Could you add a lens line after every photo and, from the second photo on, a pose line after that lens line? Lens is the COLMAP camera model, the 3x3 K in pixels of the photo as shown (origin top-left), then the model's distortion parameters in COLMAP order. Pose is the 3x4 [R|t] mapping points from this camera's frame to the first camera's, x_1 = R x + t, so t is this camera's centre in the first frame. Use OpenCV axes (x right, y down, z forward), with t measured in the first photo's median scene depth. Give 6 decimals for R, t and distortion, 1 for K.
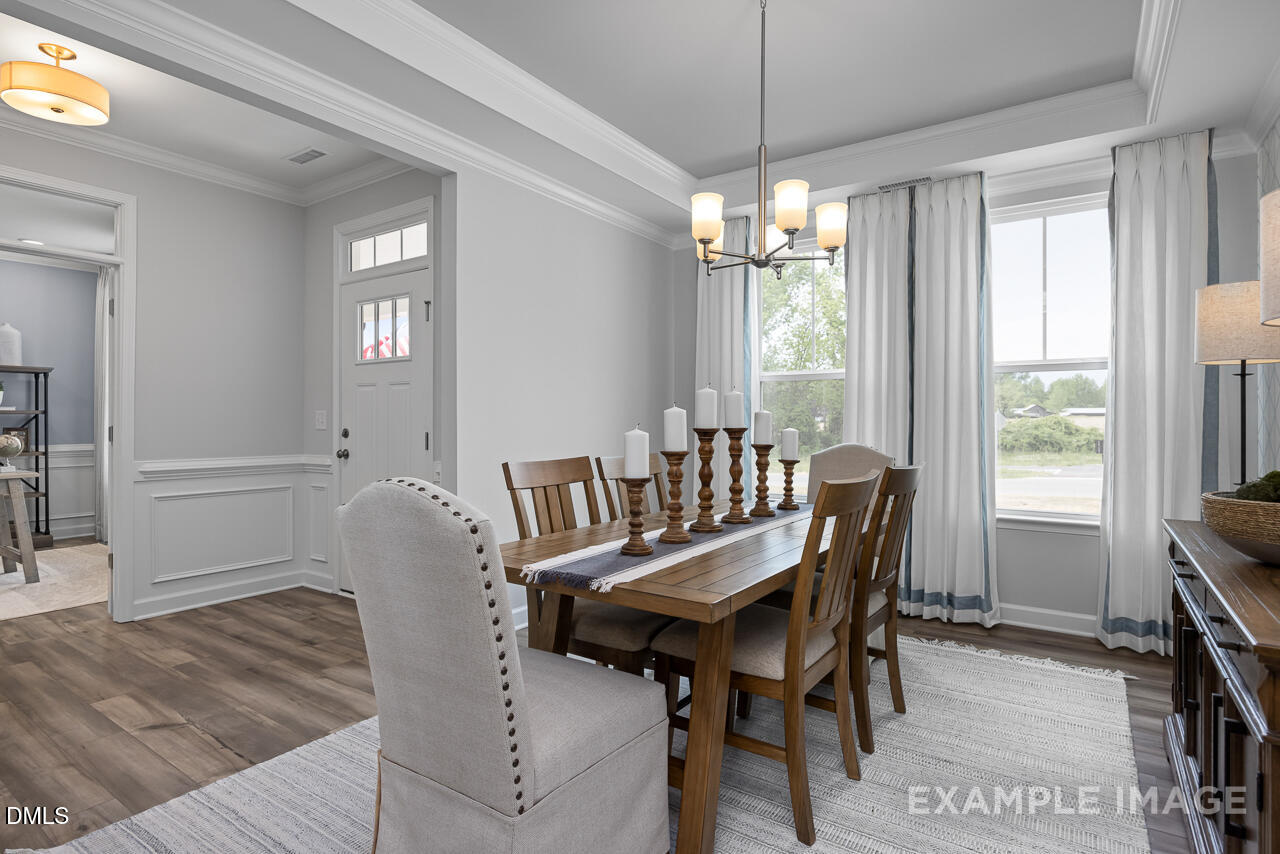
lens RADIAL K [[662.3, 0, 640.0], [0, 662.3, 427.0], [0, 0, 1]] dist [-0.000674, -0.000567]
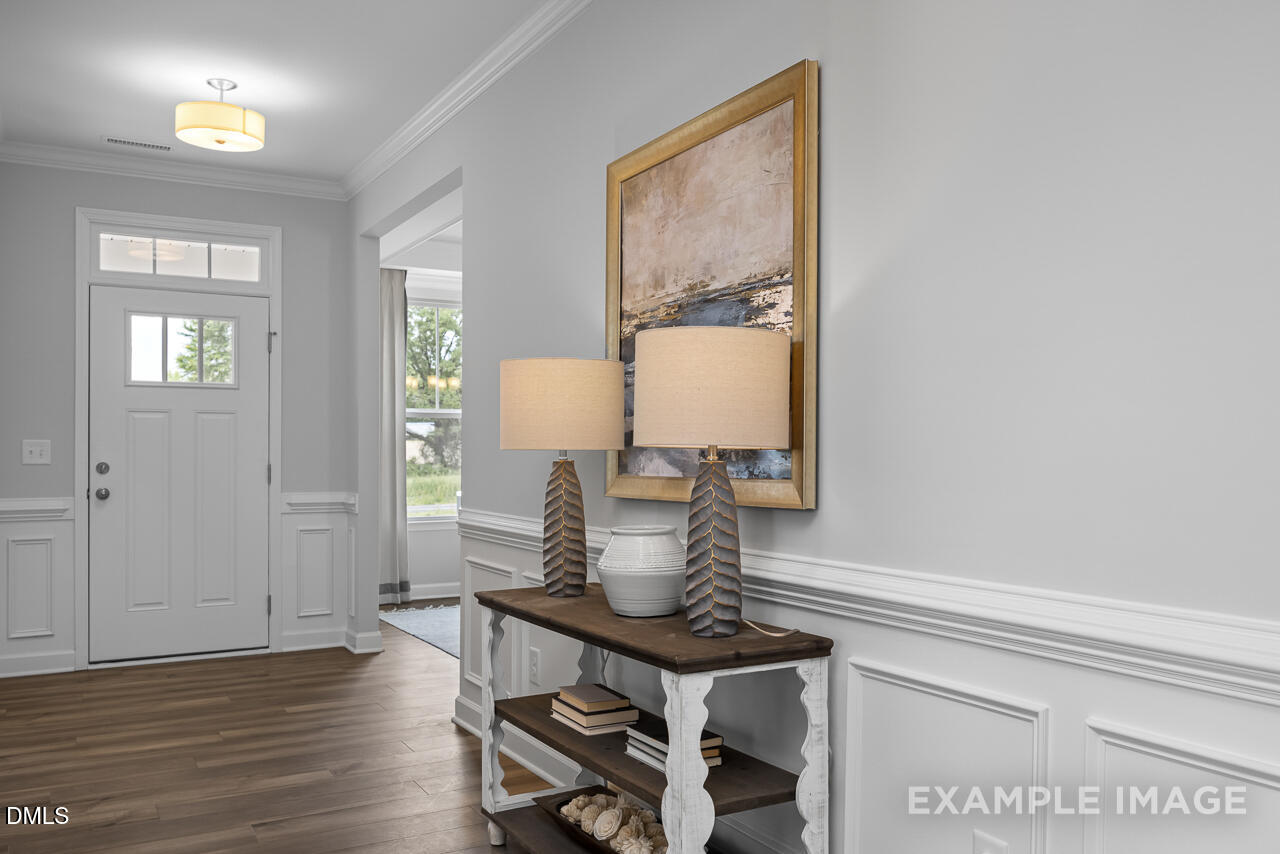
lens RADIAL K [[1044.4, 0, 639.9], [0, 1044.4, 452.2], [0, 0, 1]] dist [-0.000588, -0.000346]
pose [[0.441660, -0.005774, 0.897164, -1.315897], [0.003950, 0.999982, 0.004492, -0.013604], [-0.897174, 0.001560, 0.441675, -0.163893]]
